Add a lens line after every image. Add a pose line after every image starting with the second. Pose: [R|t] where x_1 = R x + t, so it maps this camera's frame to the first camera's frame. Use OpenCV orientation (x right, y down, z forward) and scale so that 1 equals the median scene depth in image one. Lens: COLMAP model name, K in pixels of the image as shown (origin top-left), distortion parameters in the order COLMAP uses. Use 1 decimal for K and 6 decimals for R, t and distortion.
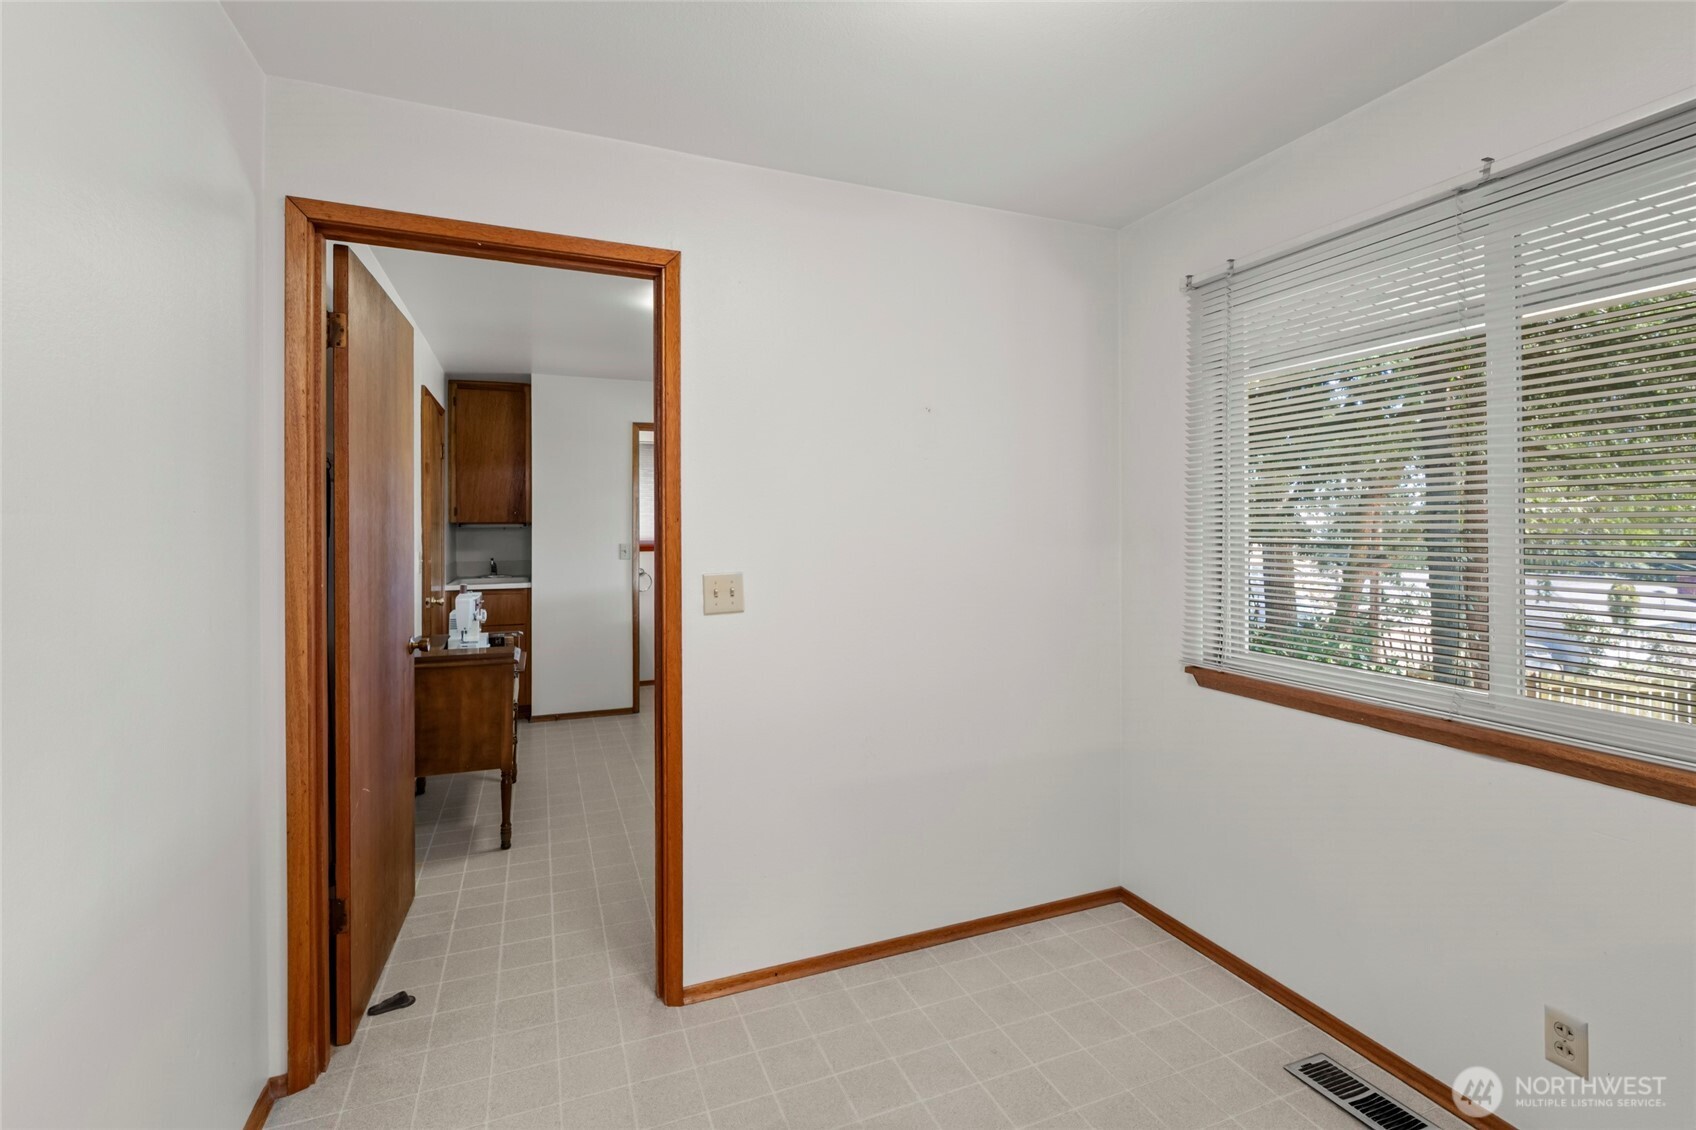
lens RADIAL K [[757.7, 0, 842.7], [0, 757.7, 515.4], [0, 0, 1]] dist [-0.001632, -0.000094]
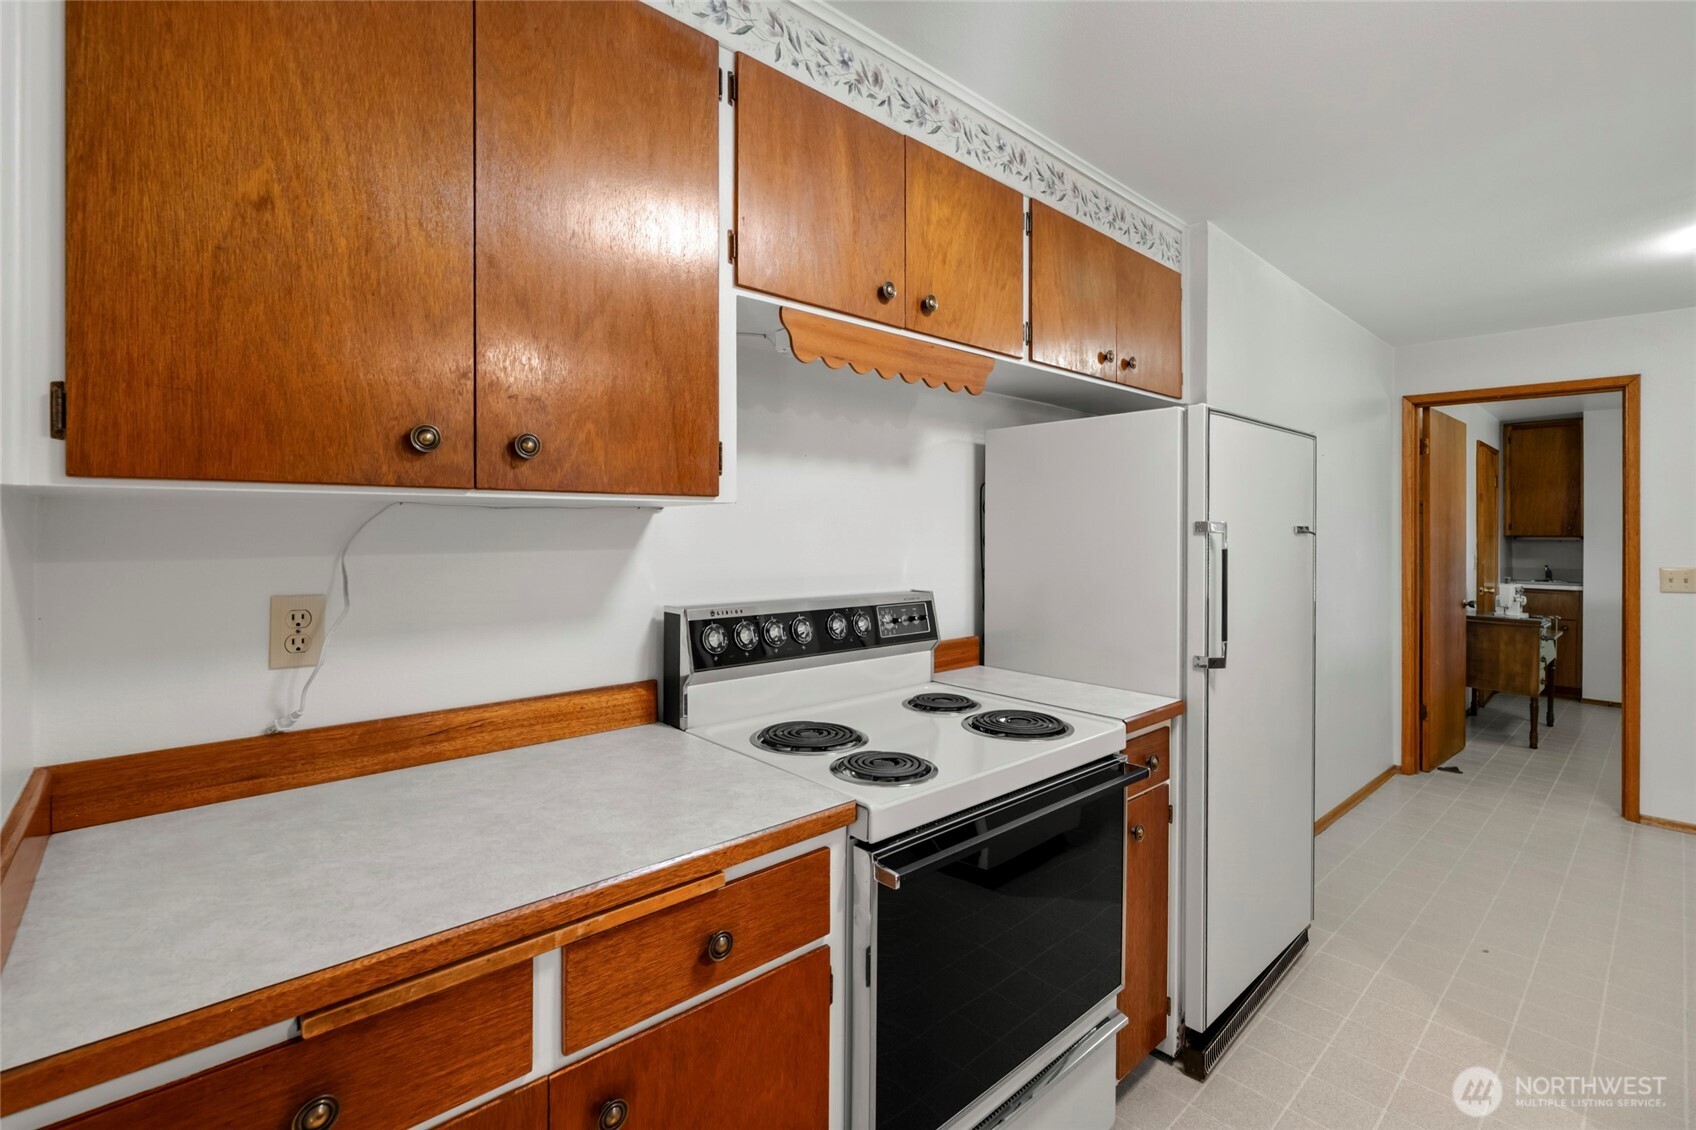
lens RADIAL K [[754.5, 0, 845.2], [0, 754.5, 533.7], [0, 0, 1]] dist [-0.005924, -0.000015]
pose [[0.341016, 0.005514, -0.940041, 0.416112], [0.000893, 0.999980, 0.006189, -0.003353], [0.940057, -0.002950, 0.341004, -0.679391]]
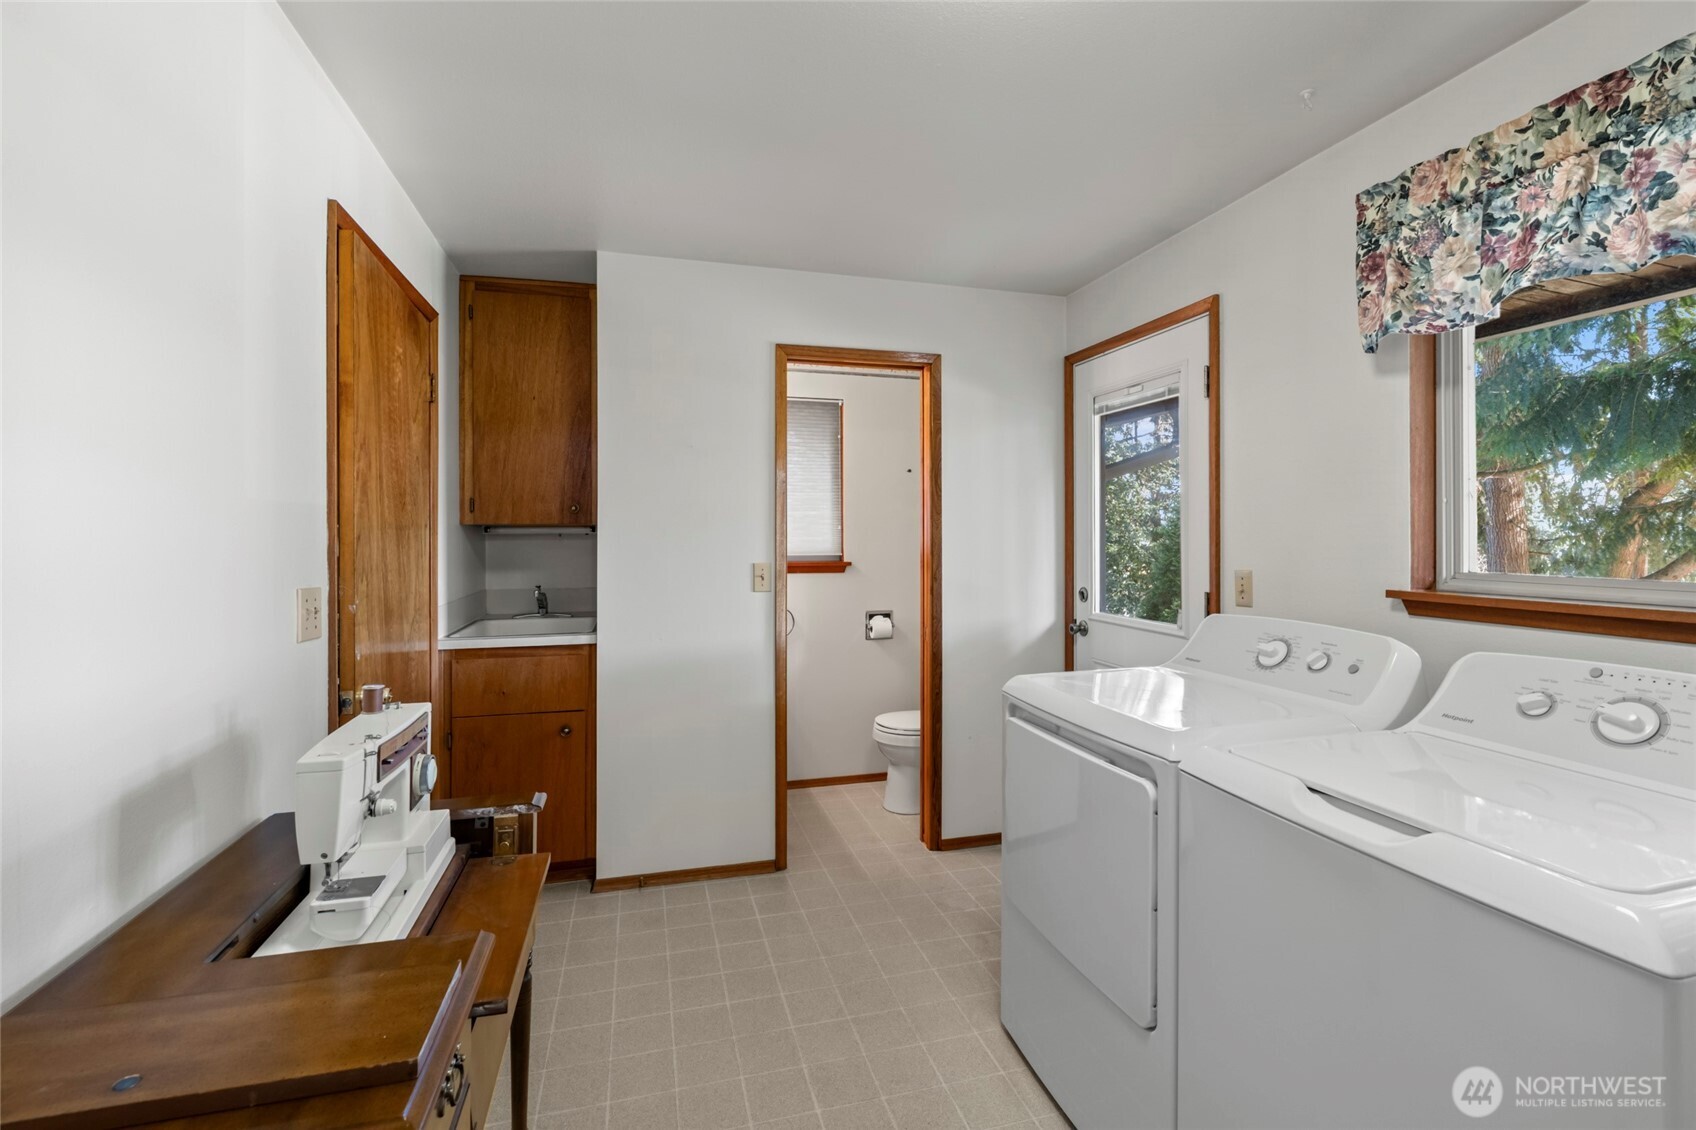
lens RADIAL K [[760.4, 0, 845.9], [0, 760.4, 526.9], [0, 0, 1]] dist [-0.002054, -0.000322]
pose [[0.992920, 0.000896, -0.118778, -0.231290], [-0.000418, 0.999992, 0.004044, 0.012591], [0.118780, -0.003966, 0.992913, 0.659064]]
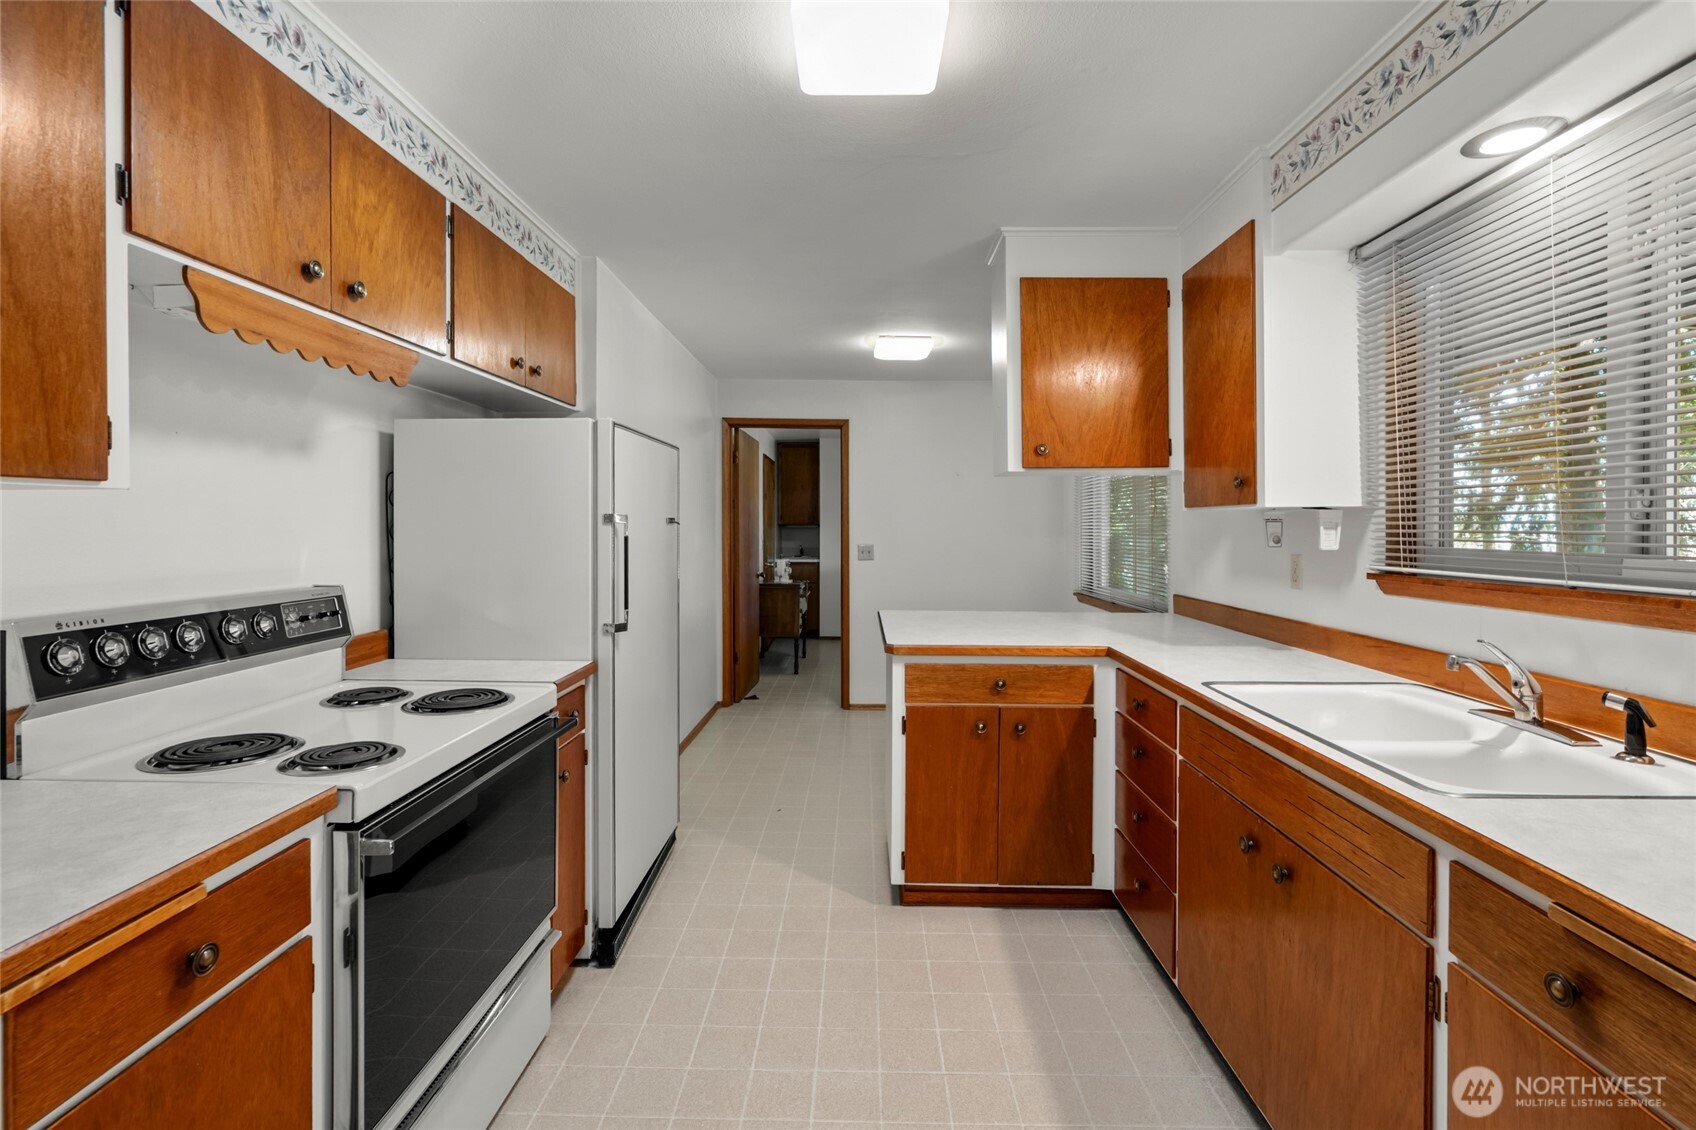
lens RADIAL K [[760.4, 0, 845.9], [0, 760.4, 526.9], [0, 0, 1]] dist [-0.002054, -0.000322]
pose [[0.918797, 0.005613, -0.394691, 0.448951], [-0.001648, 0.999945, 0.010385, -0.004246], [0.394727, -0.008891, 0.918755, -0.778248]]
